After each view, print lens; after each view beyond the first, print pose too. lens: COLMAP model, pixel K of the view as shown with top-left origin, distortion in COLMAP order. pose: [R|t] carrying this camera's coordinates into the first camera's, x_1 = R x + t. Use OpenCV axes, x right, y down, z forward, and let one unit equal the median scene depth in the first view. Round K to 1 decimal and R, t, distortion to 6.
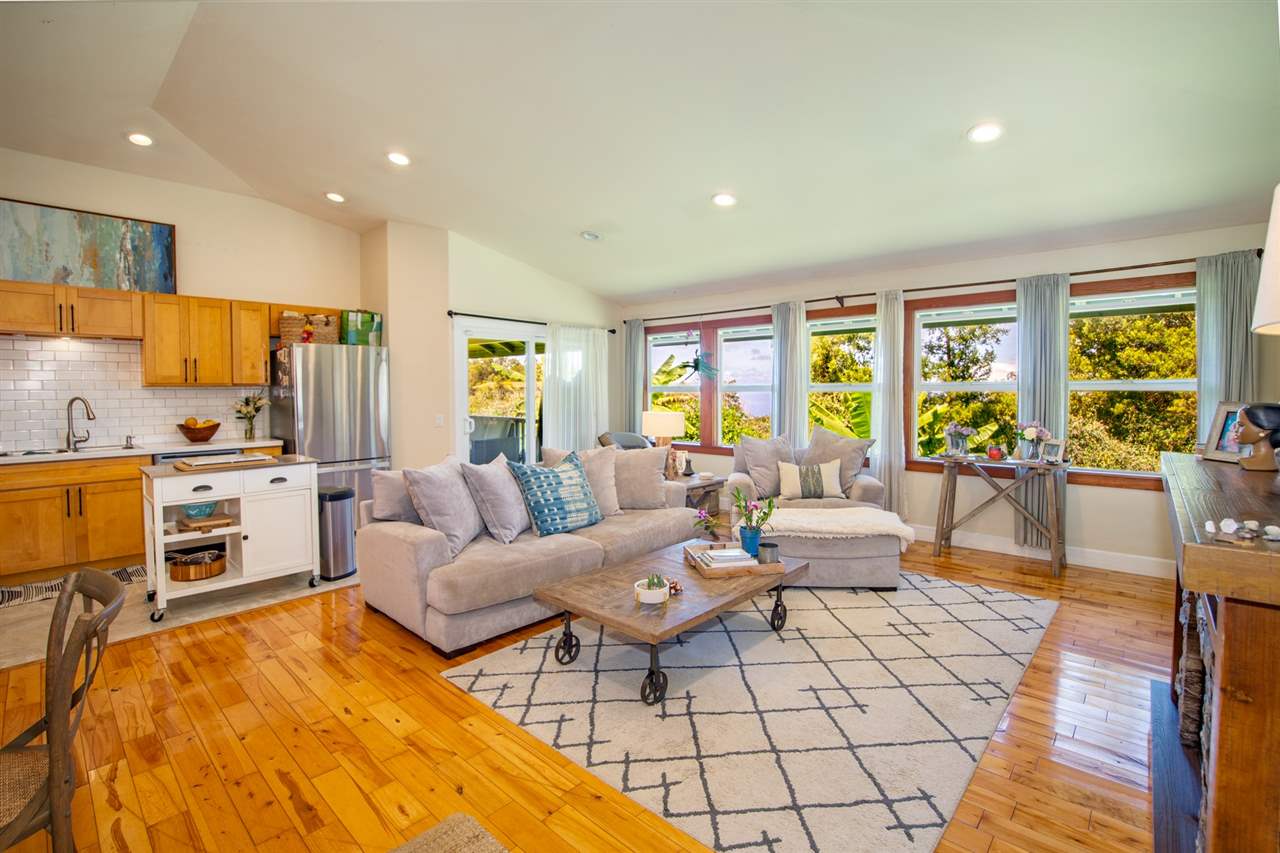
lens RADIAL K [[588.6, 0, 639.4], [0, 588.6, 395.3], [0, 0, 1]] dist [-0.021278, 0.000078]
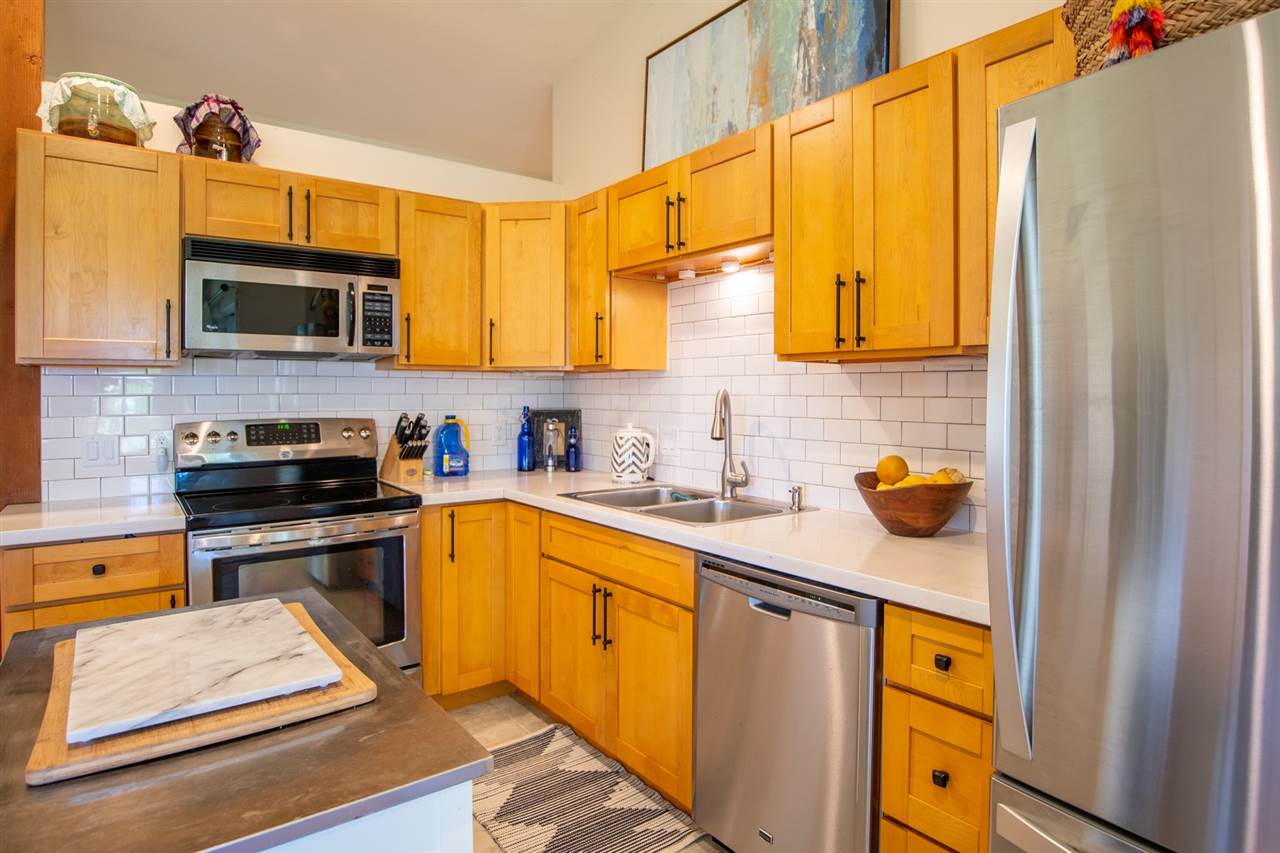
lens RADIAL K [[707.7, 0, 642.8], [0, 707.7, 399.4], [0, 0, 1]] dist [-0.031037, 0.000048]
pose [[-0.148764, 0.013122, -0.988786, -0.364153], [-0.021107, 0.999642, 0.016441, 0.002714], [0.988647, 0.023316, -0.148434, 0.942980]]
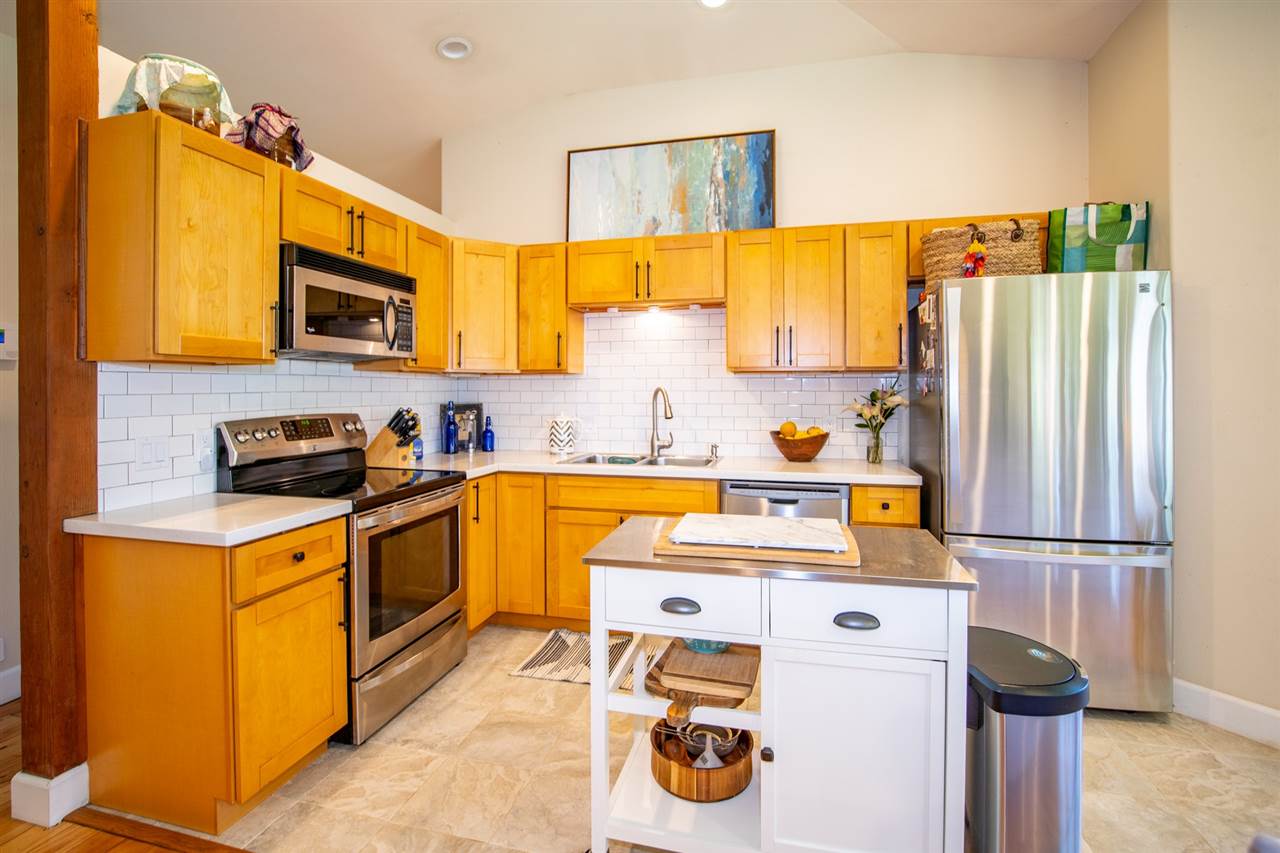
lens RADIAL K [[588.6, 0, 639.4], [0, 588.6, 395.3], [0, 0, 1]] dist [-0.021278, 0.000078]
pose [[0.479163, 0.009684, -0.877673, -0.294986], [-0.016975, 0.999854, 0.001764, 0.011332], [0.877562, 0.014053, 0.479258, 0.564414]]
